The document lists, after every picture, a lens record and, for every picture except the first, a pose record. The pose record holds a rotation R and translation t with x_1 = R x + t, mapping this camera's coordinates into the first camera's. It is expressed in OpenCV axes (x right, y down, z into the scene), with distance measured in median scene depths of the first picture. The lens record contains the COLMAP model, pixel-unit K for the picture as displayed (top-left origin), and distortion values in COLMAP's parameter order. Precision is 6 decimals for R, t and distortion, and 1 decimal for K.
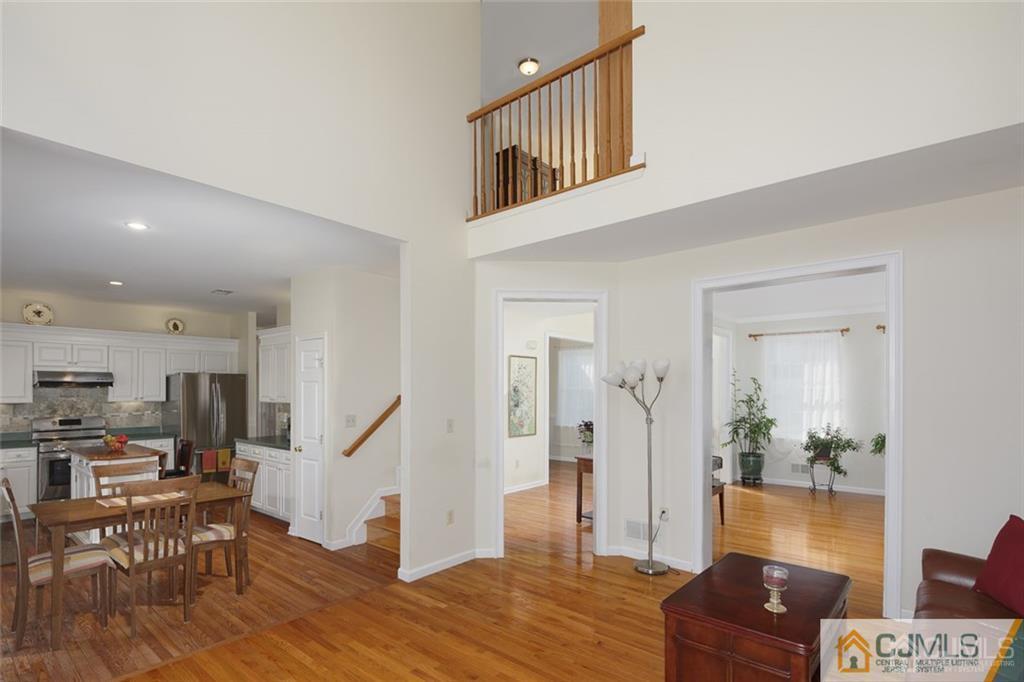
lens RADIAL K [[493.5, 0, 486.0], [0, 493.5, 389.1], [0, 0, 1]] dist [-0.006053, -0.002336]
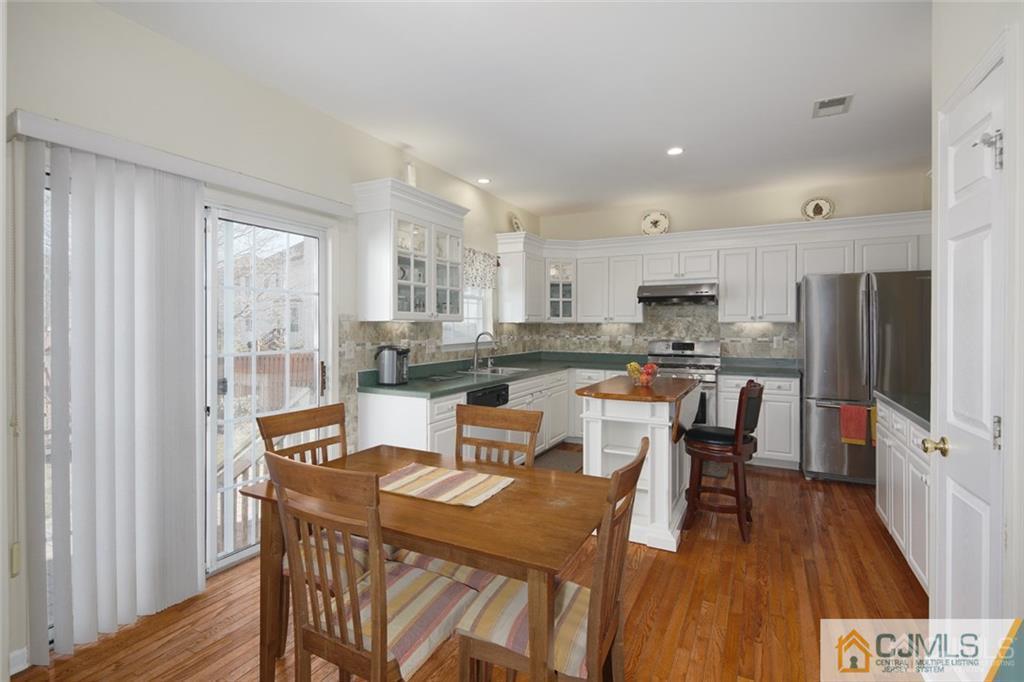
lens RADIAL K [[493.5, 0, 480.1], [0, 493.5, 325.1], [0, 0, 1]] dist [-0.006053, -0.002336]
pose [[0.211734, -0.001392, -0.977326, -0.099454], [0.003975, 0.999992, -0.000563, 0.031203], [0.977319, -0.003766, 0.211738, 0.497891]]
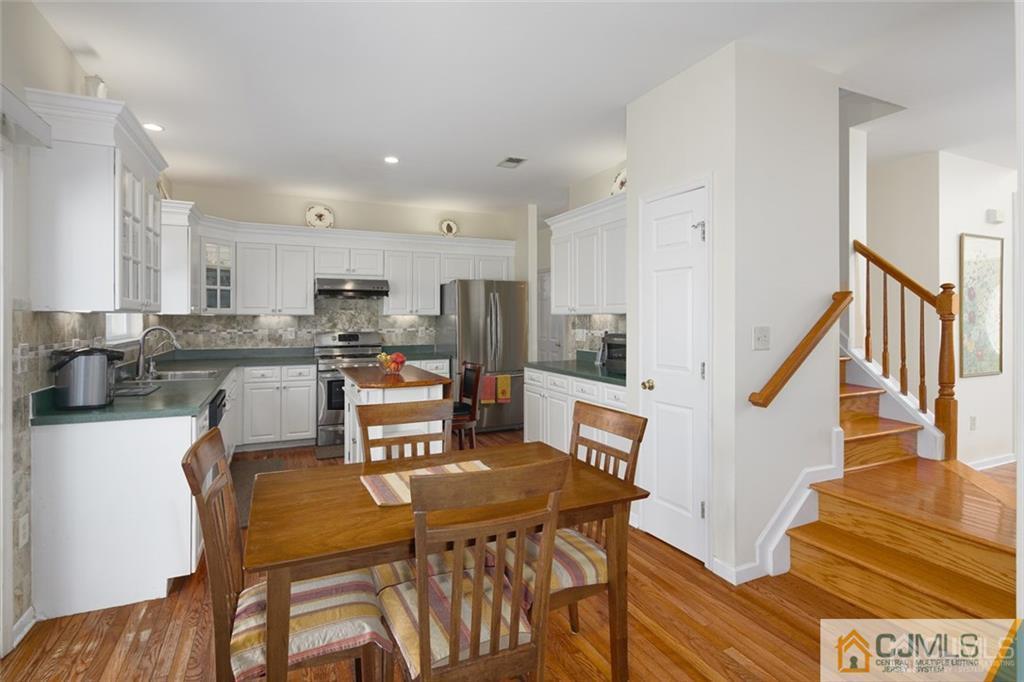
lens RADIAL K [[493.5, 0, 506.1], [0, 493.5, 316.4], [0, 0, 1]] dist [-0.006053, -0.002336]
pose [[0.914705, -0.002498, -0.404116, -0.232382], [0.002824, 0.999996, 0.000211, 0.030650], [0.404113, -0.001334, 0.914708, 0.307392]]
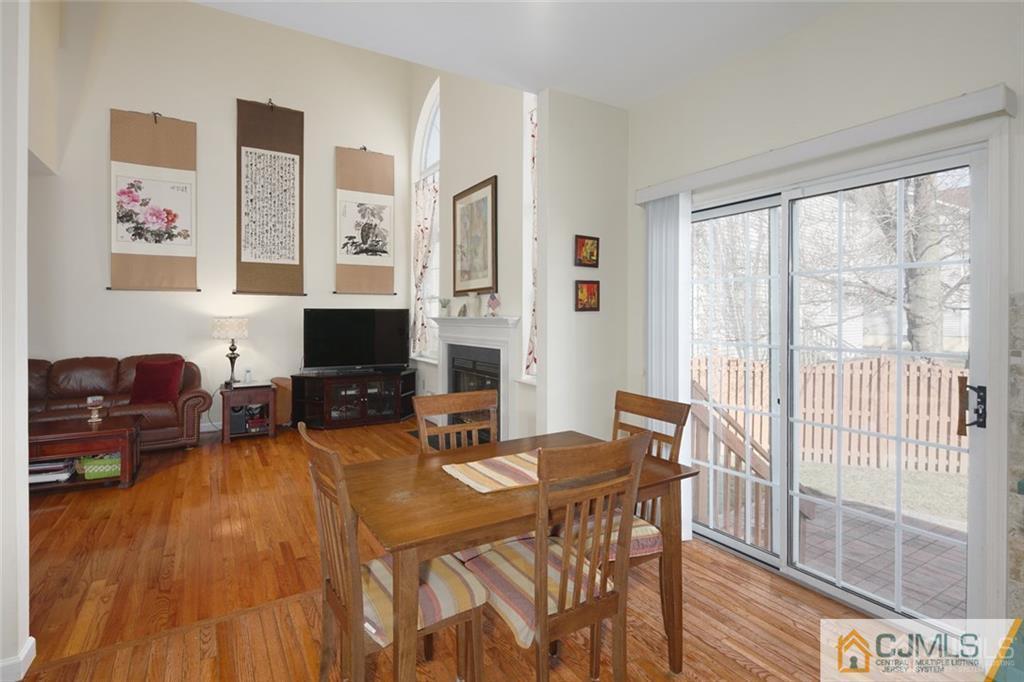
lens RADIAL K [[493.5, 0, 505.0], [0, 493.5, 317.4], [0, 0, 1]] dist [-0.006053, -0.002336]
pose [[-0.957918, -0.001642, 0.287037, -0.449578], [-0.002105, 0.999997, -0.001303, 0.033106], [-0.287034, -0.001852, -0.957919, 0.805403]]
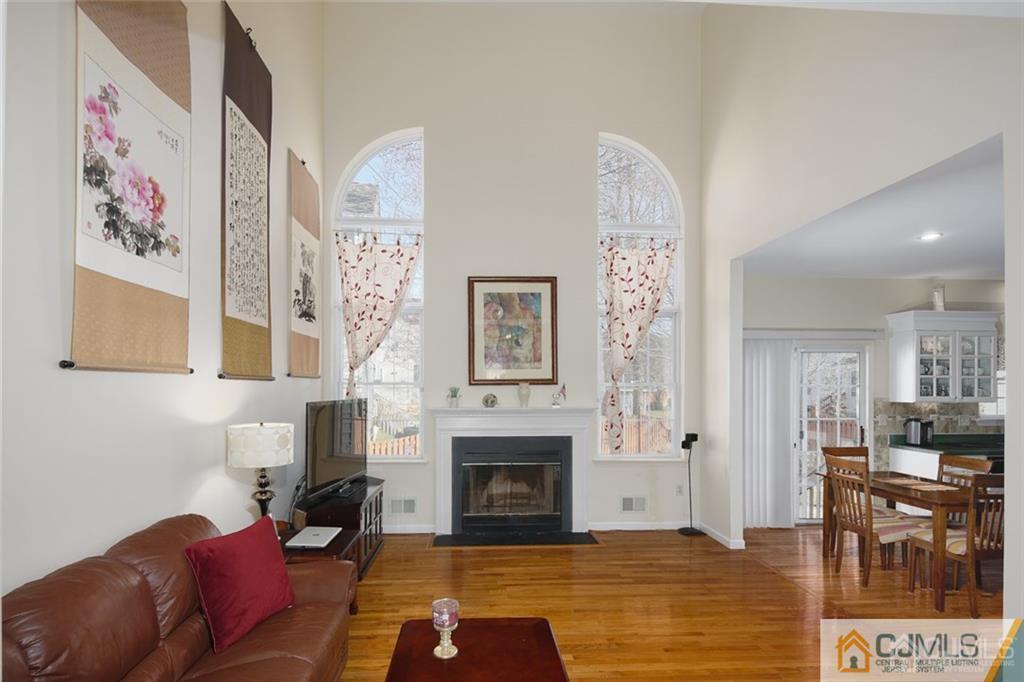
lens RADIAL K [[493.5, 0, 498.8], [0, 493.5, 383.7], [0, 0, 1]] dist [-0.006053, -0.002336]
pose [[-0.701562, -0.004580, -0.712594, 0.415185], [0.002447, 0.999958, -0.008837, 0.000277], [0.712604, -0.007944, -0.701521, 0.595747]]
